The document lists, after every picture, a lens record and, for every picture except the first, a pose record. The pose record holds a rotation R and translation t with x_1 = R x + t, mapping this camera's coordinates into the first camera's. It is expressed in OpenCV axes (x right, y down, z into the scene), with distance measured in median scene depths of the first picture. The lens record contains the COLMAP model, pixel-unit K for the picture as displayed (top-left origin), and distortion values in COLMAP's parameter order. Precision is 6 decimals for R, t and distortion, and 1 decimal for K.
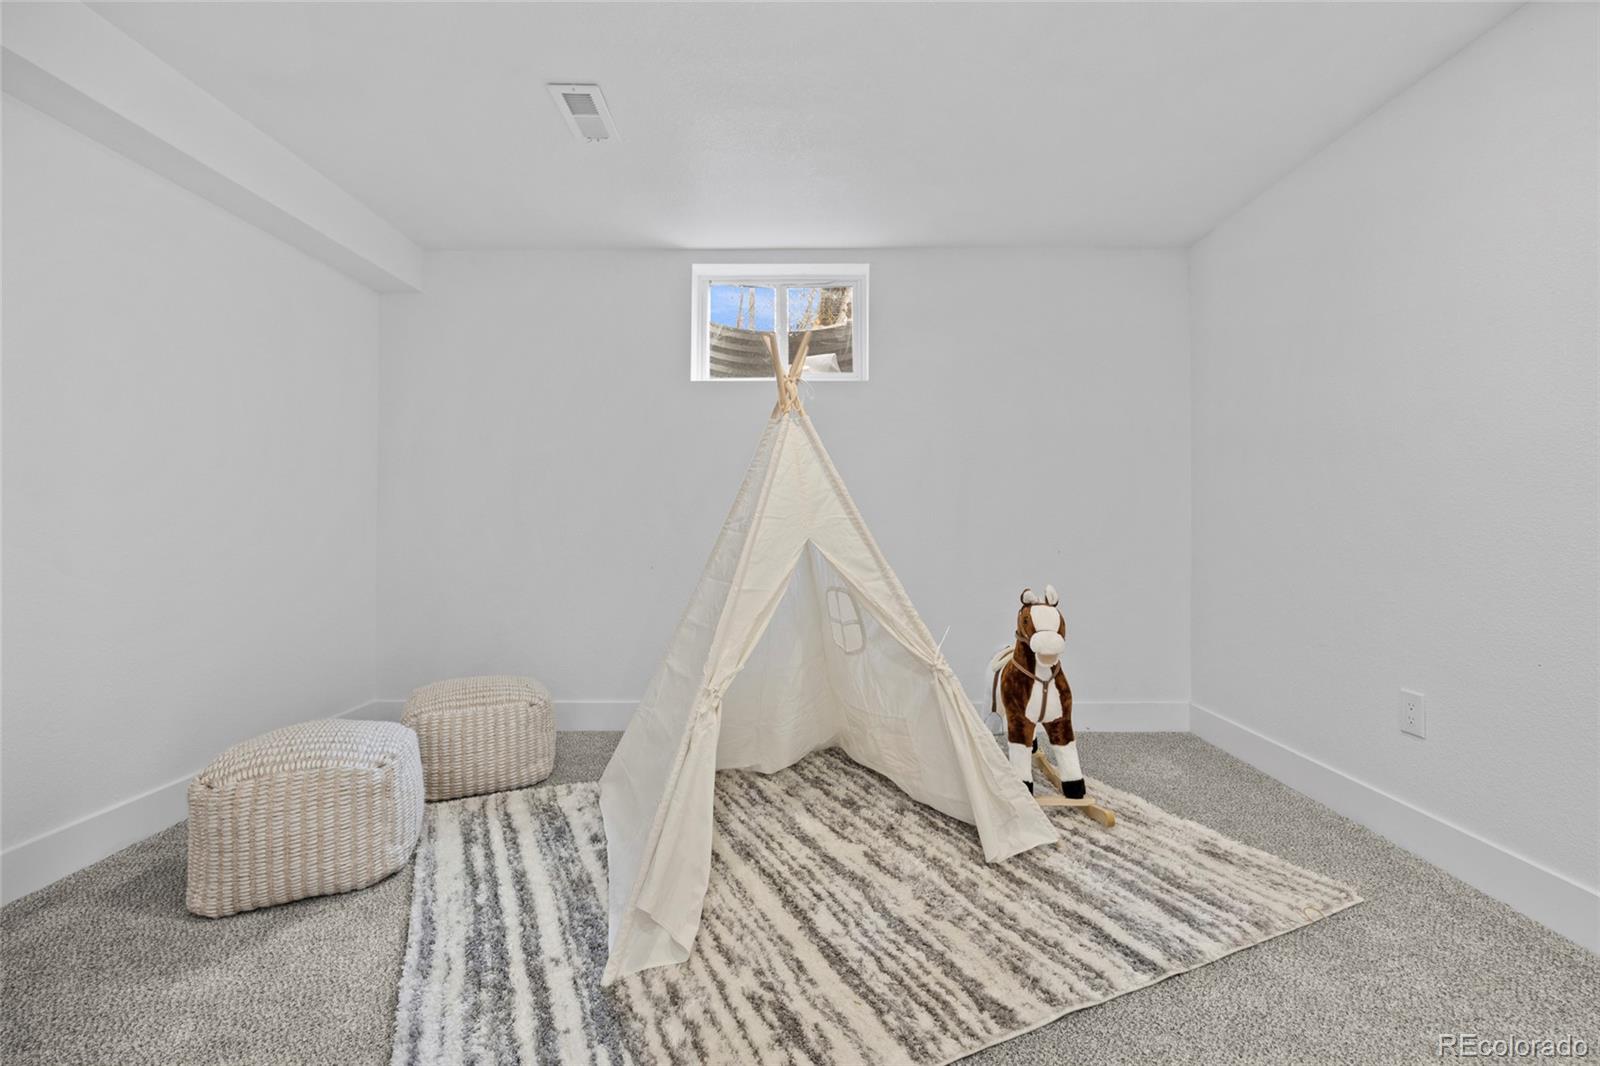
lens RADIAL K [[698.8, 0, 801.2], [0, 698.8, 518.8], [0, 0, 1]] dist [-0.008730, -0.000024]
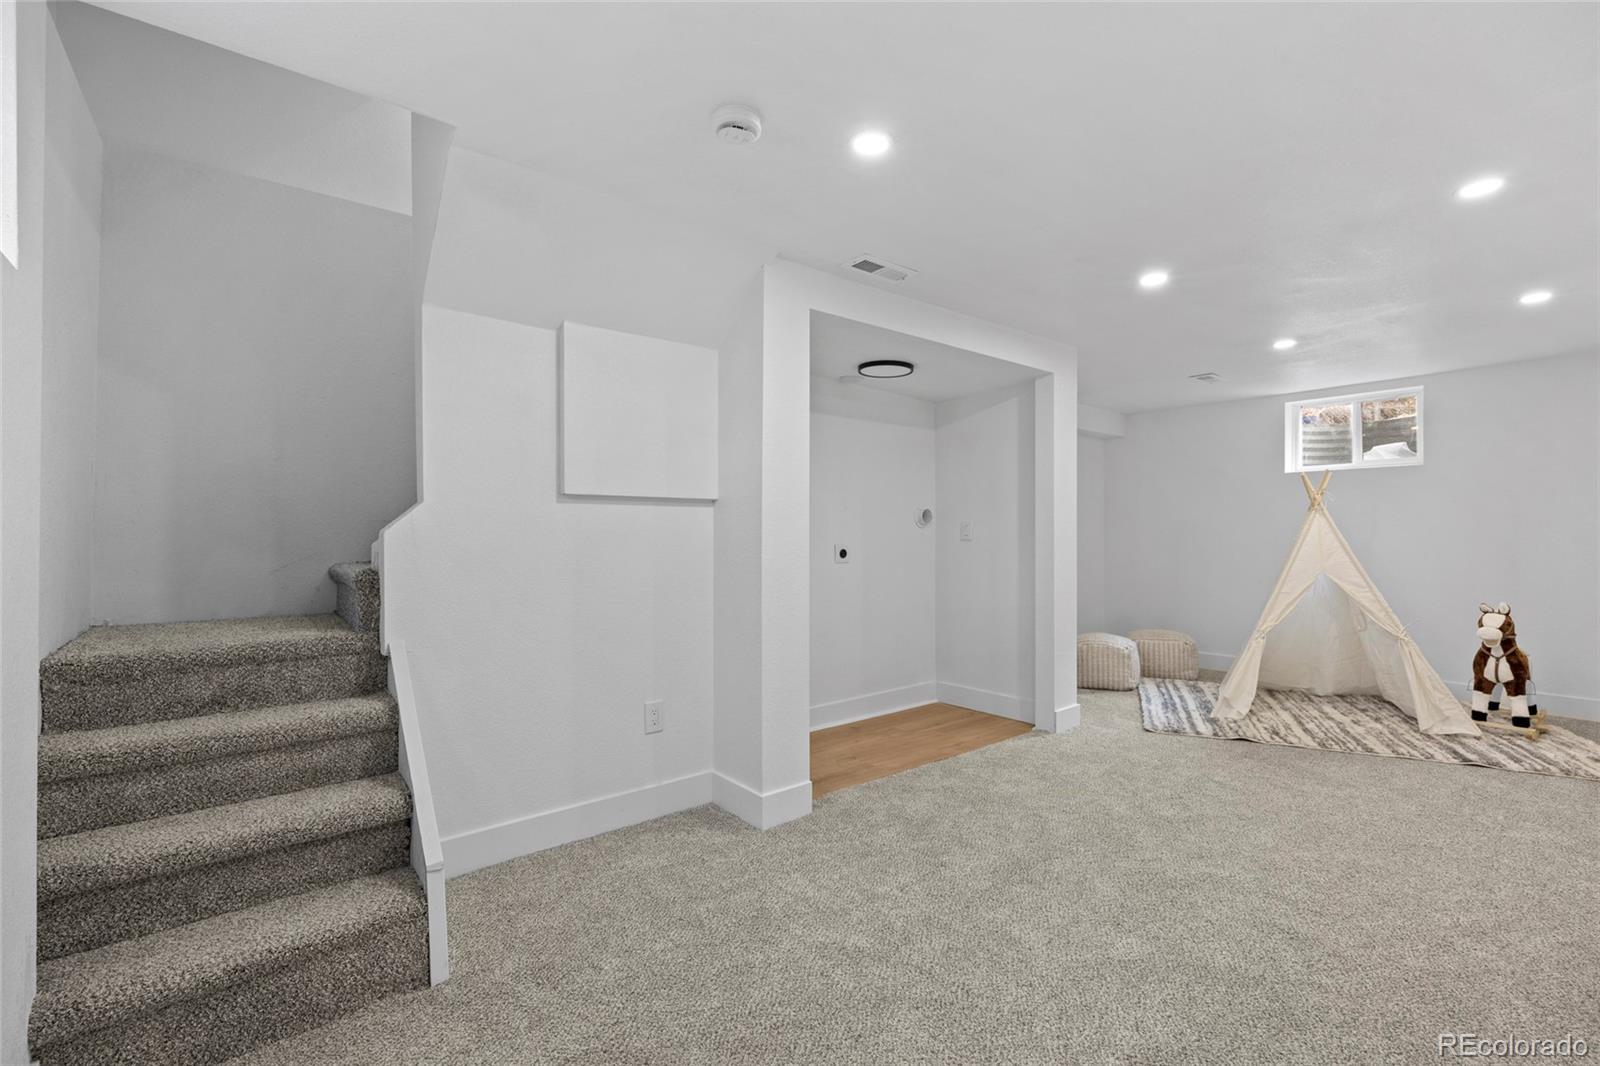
lens RADIAL K [[698.8, 0, 797.2], [0, 698.8, 525.8], [0, 0, 1]] dist [-0.008730, -0.000024]
pose [[0.634017, -0.015040, -0.773173, 0.595069], [0.006220, 0.999878, -0.014350, -0.082076], [0.773294, 0.004289, 0.634033, -1.478302]]
